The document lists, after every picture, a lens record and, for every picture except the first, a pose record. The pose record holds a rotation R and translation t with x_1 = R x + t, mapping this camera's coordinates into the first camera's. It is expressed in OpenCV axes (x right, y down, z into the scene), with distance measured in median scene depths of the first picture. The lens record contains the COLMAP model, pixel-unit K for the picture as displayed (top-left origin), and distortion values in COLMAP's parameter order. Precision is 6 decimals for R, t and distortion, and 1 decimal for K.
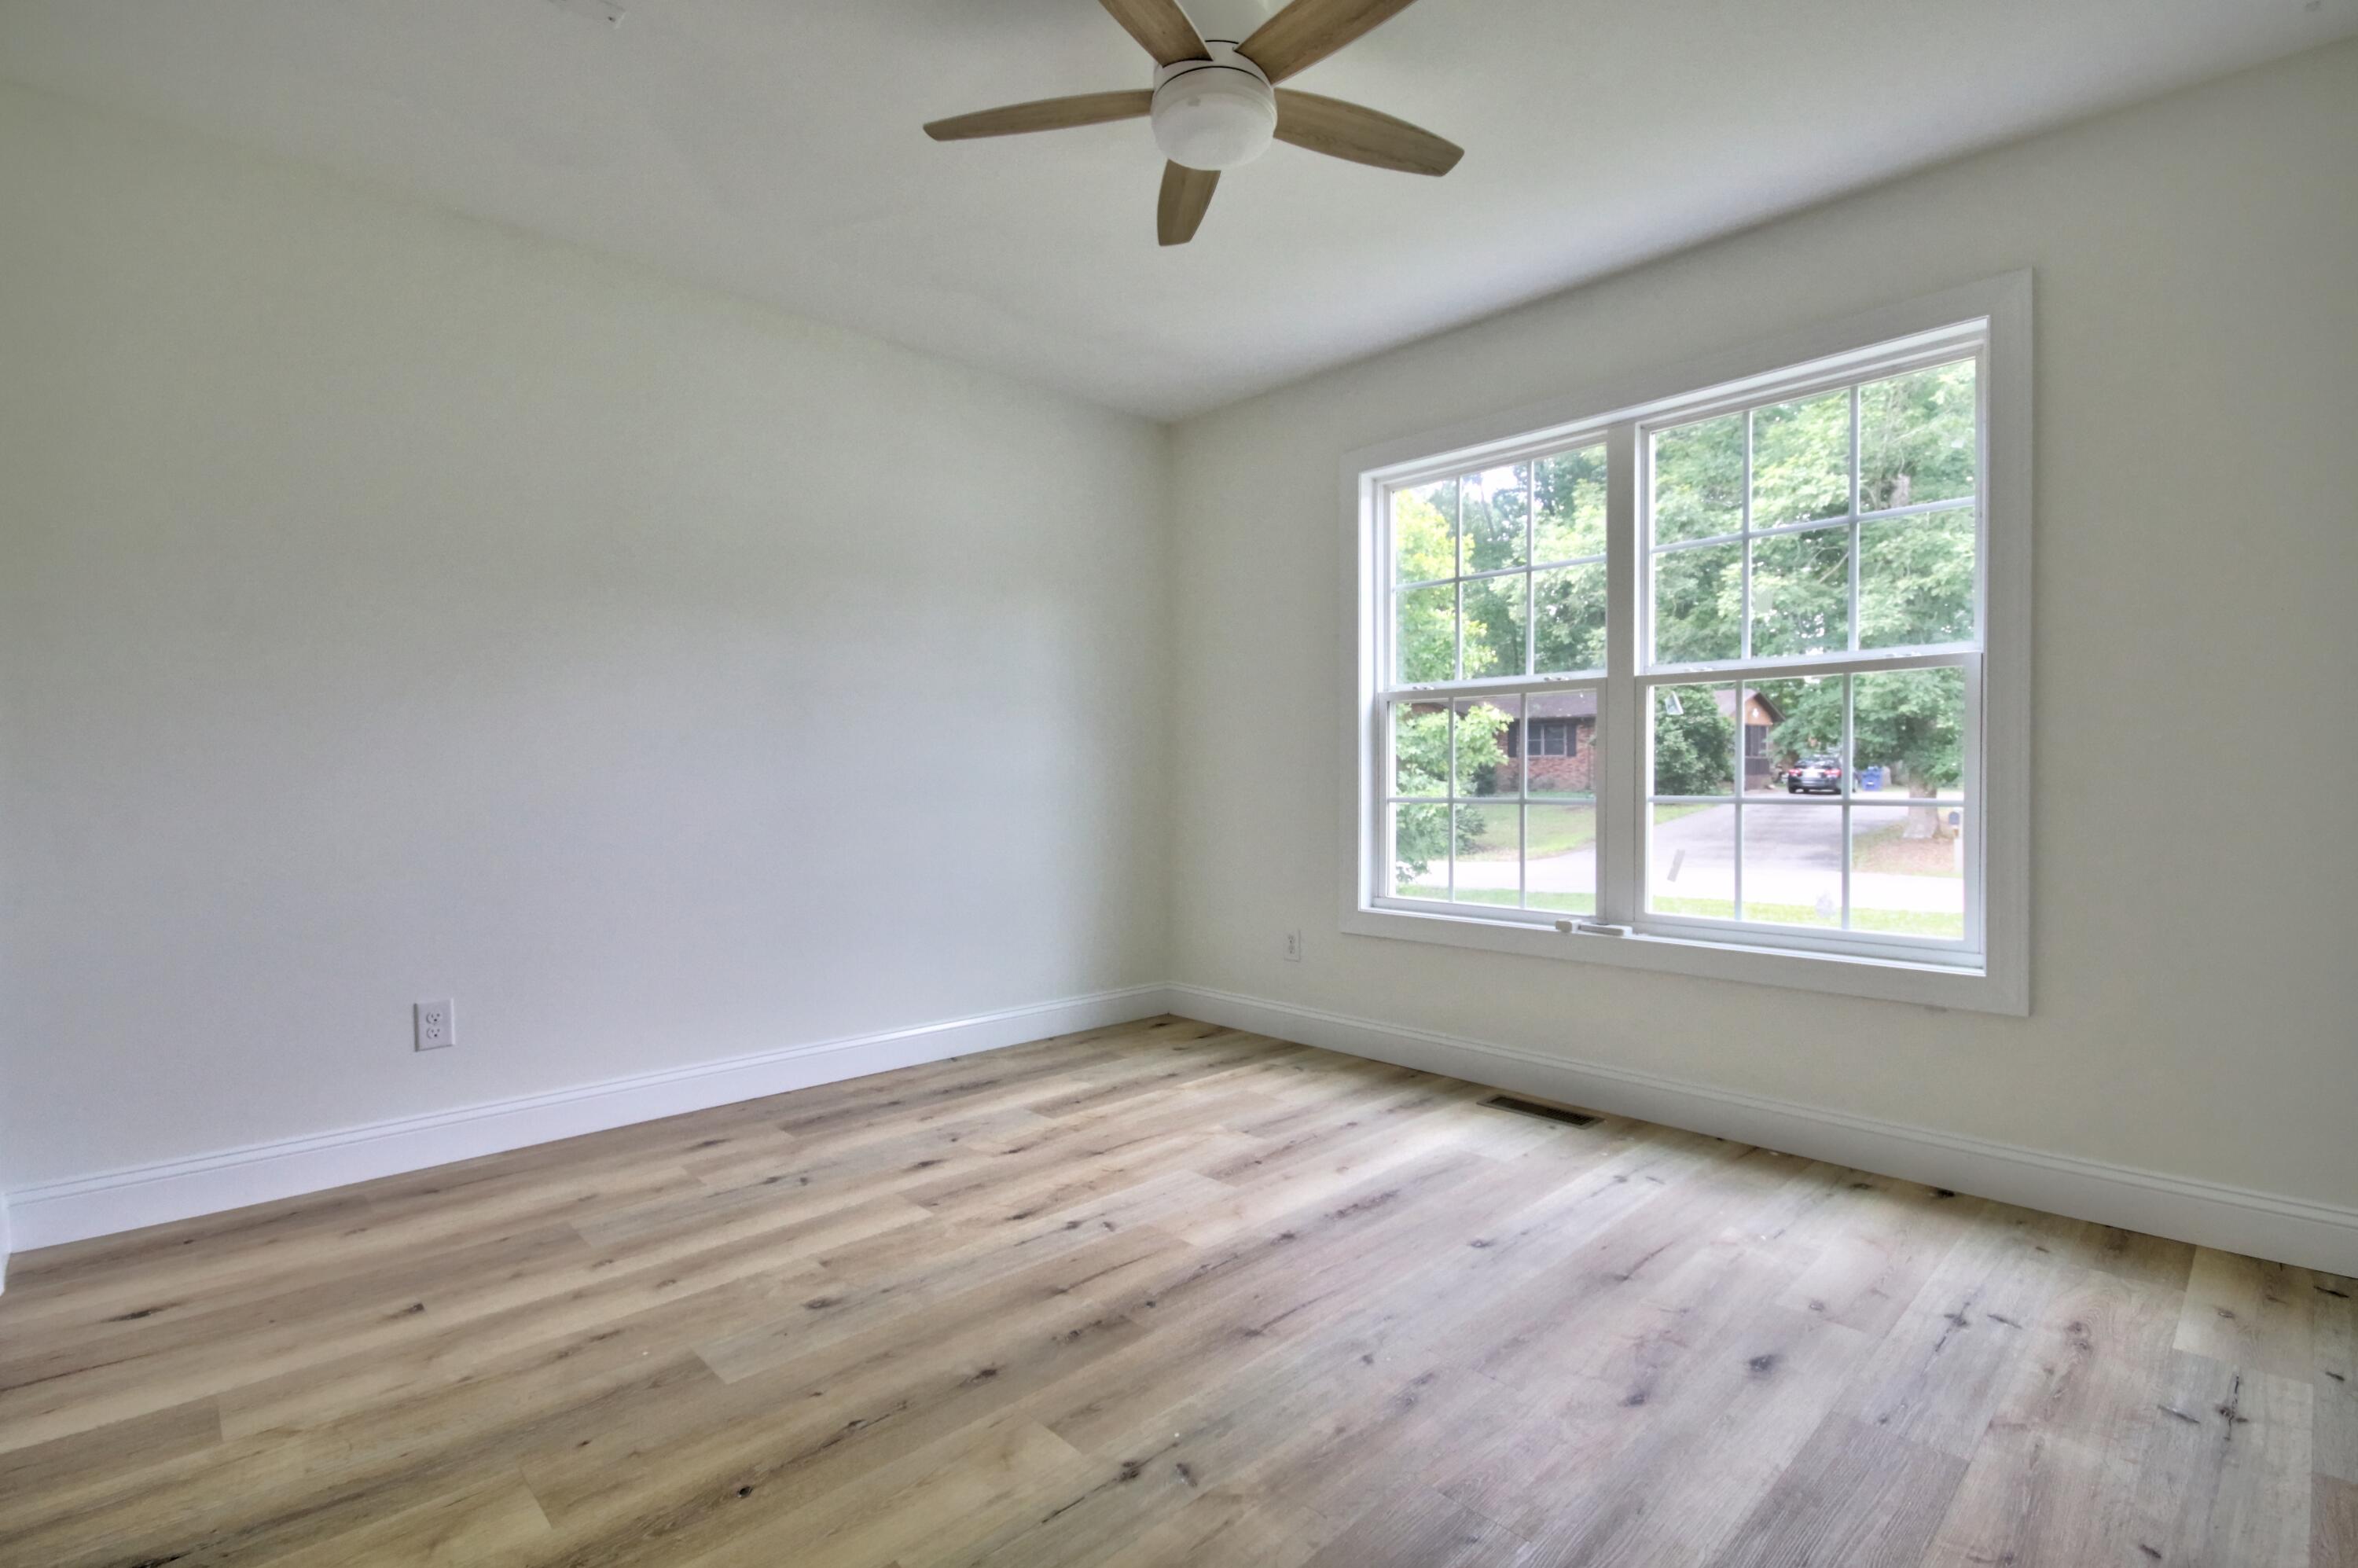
lens RADIAL K [[1084.0, 0, 1170.0], [0, 1084.0, 790.3], [0, 0, 1]] dist [-0.000926, -0.001575]
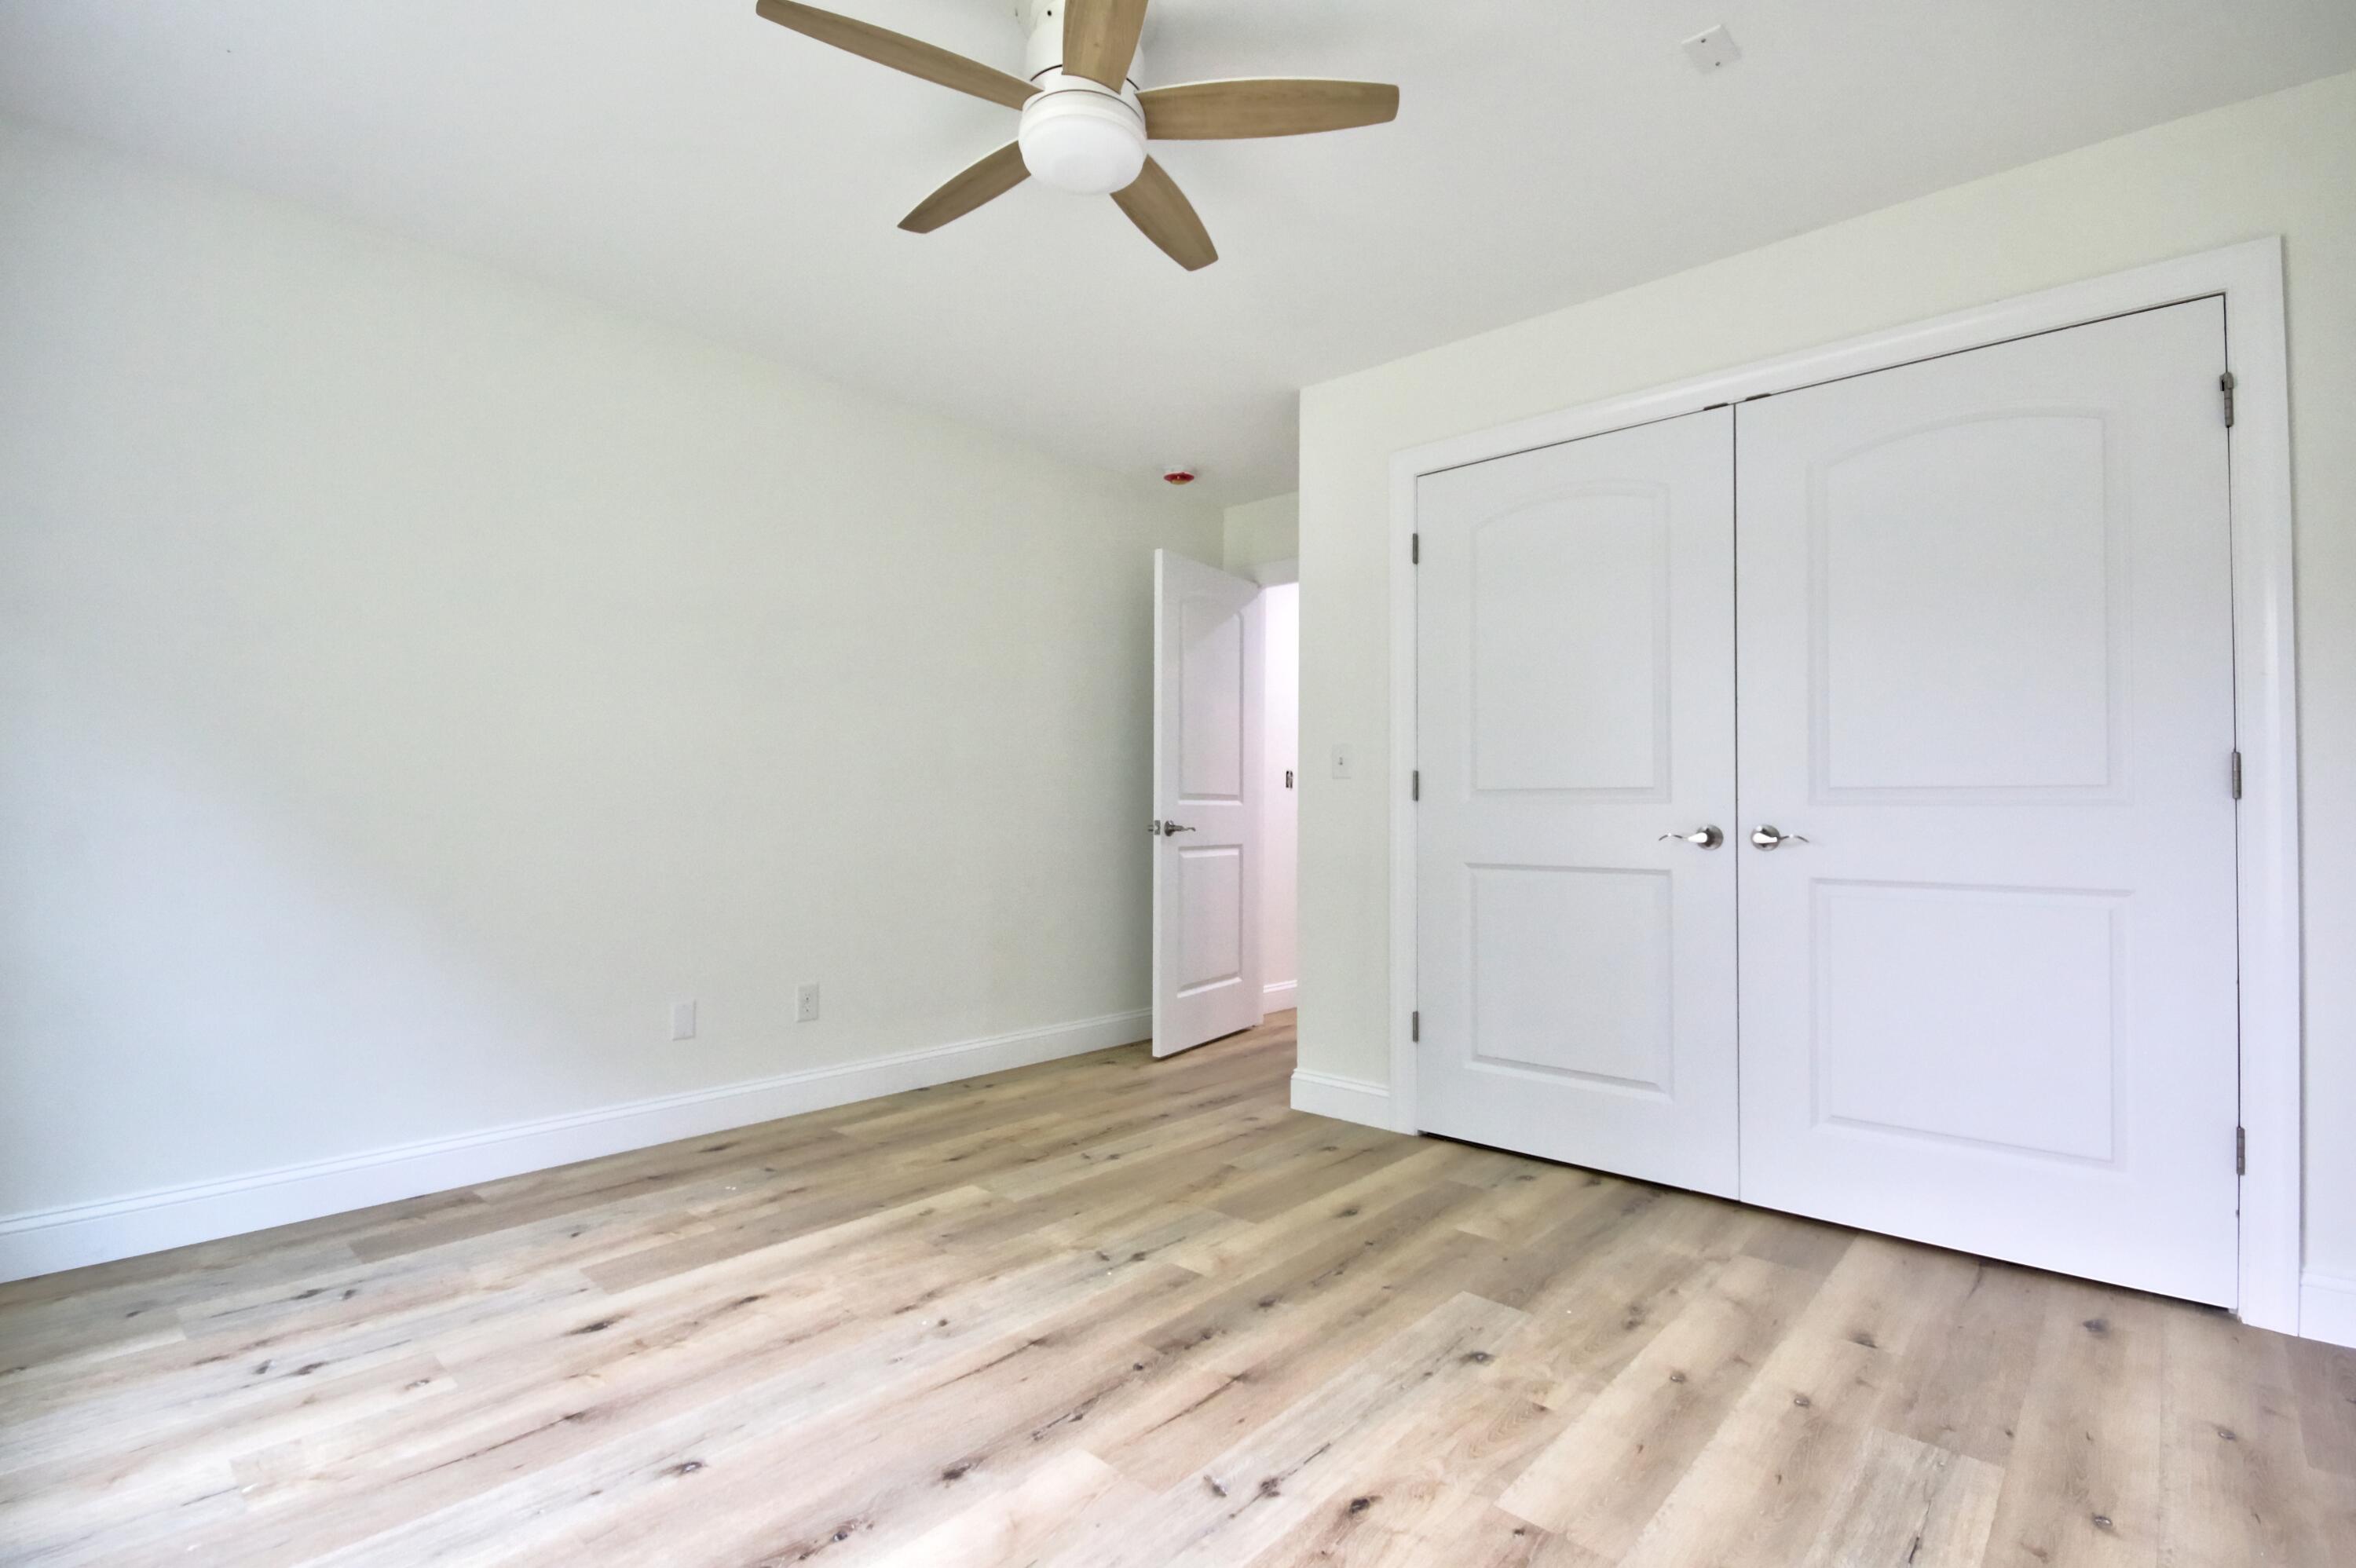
lens RADIAL K [[1083.0, 0, 1169.0], [0, 1083.0, 790.3], [0, 0, 1]] dist [-0.000926, -0.001575]
pose [[-0.997707, -0.005196, -0.067477, 0.023342], [-0.004791, 0.999970, -0.006161, -0.028506], [0.067507, -0.005824, -0.997702, 2.031087]]
